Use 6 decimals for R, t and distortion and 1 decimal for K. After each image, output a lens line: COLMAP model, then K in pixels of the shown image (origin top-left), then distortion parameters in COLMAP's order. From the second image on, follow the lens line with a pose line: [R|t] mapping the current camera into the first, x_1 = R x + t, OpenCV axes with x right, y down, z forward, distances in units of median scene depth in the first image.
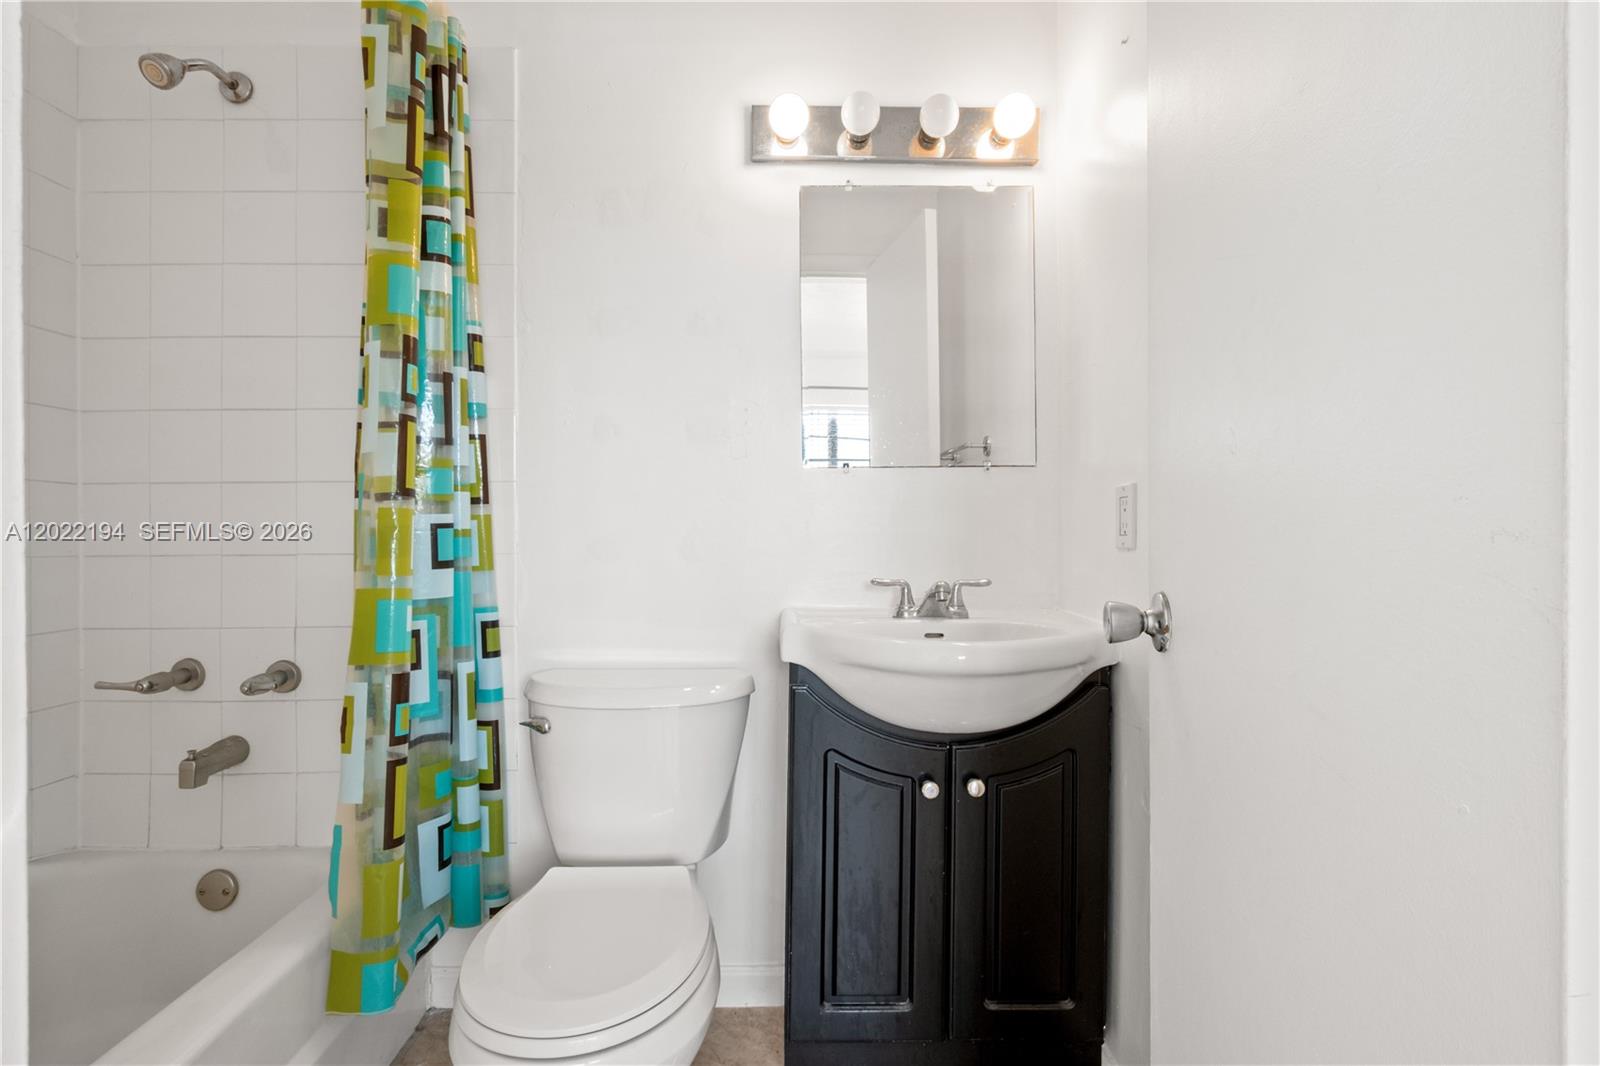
lens RADIAL K [[737.3, 0, 794.9], [0, 737.3, 526.4], [0, 0, 1]] dist [-0.003115, 0.001064]
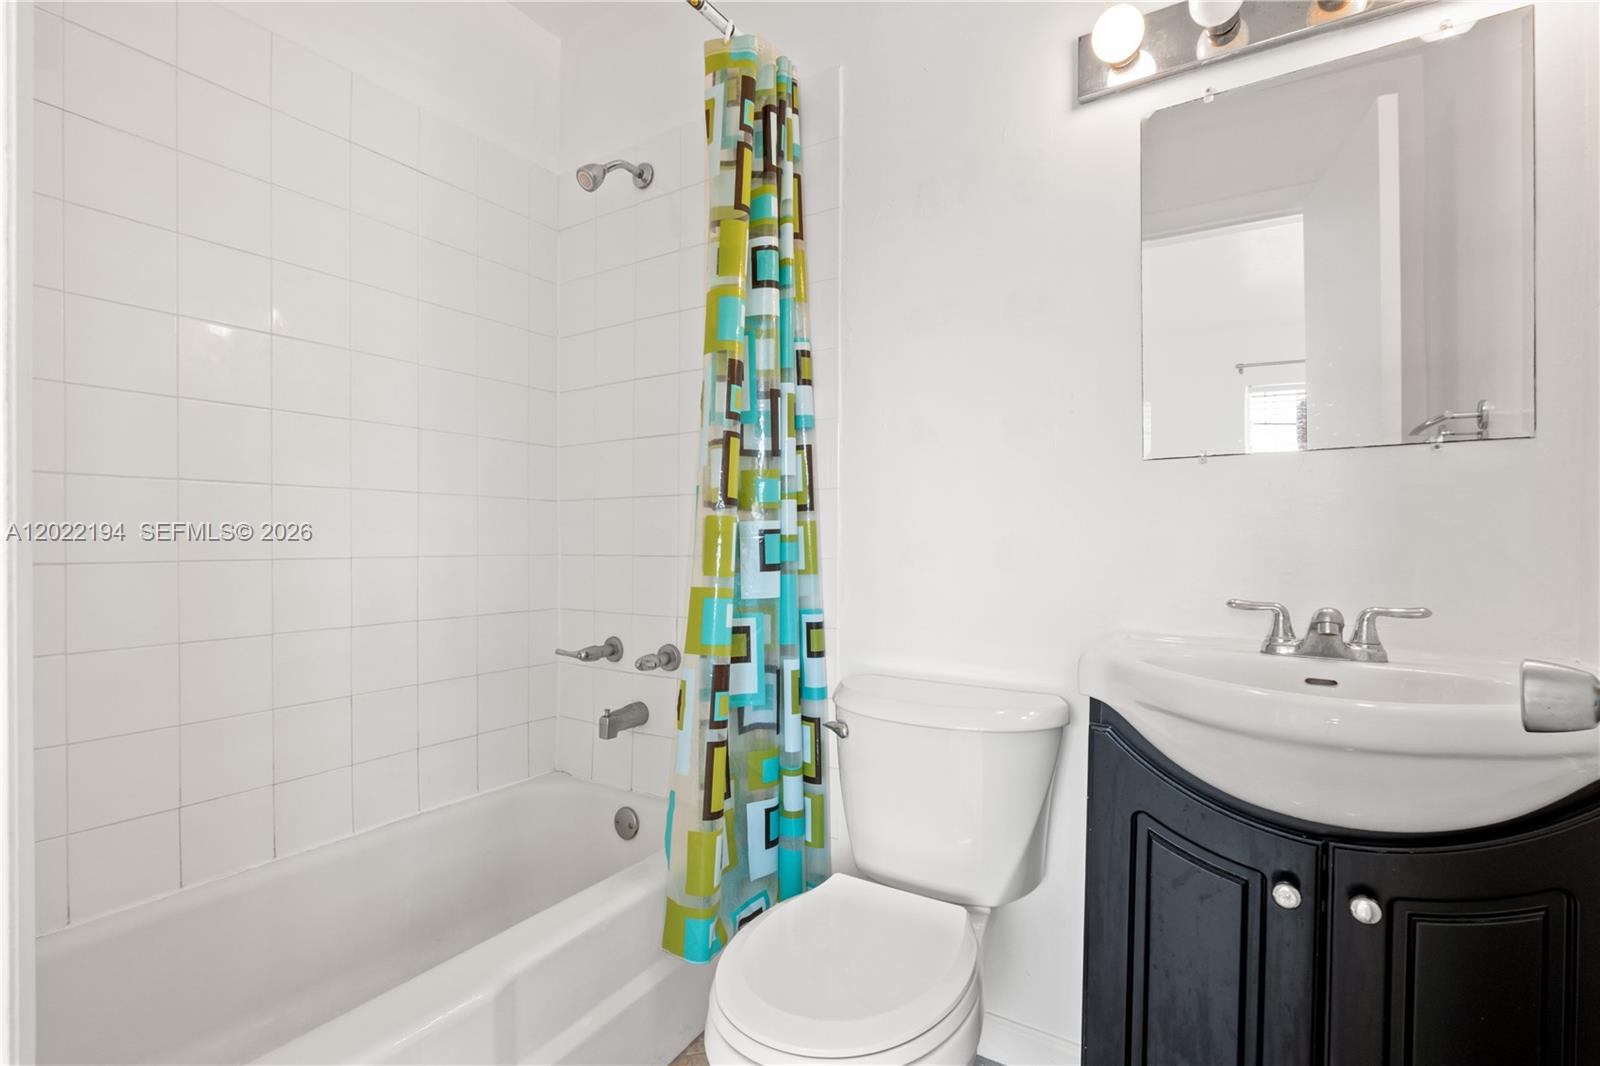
lens RADIAL K [[737.3, 0, 798.0], [0, 737.3, 538.4], [0, 0, 1]] dist [-0.003115, 0.001064]
pose [[0.839761, 0.002828, -0.542949, 0.140944], [0.000524, 0.999982, 0.006018, 0.002577], [0.542956, -0.005338, 0.839744, 0.111957]]
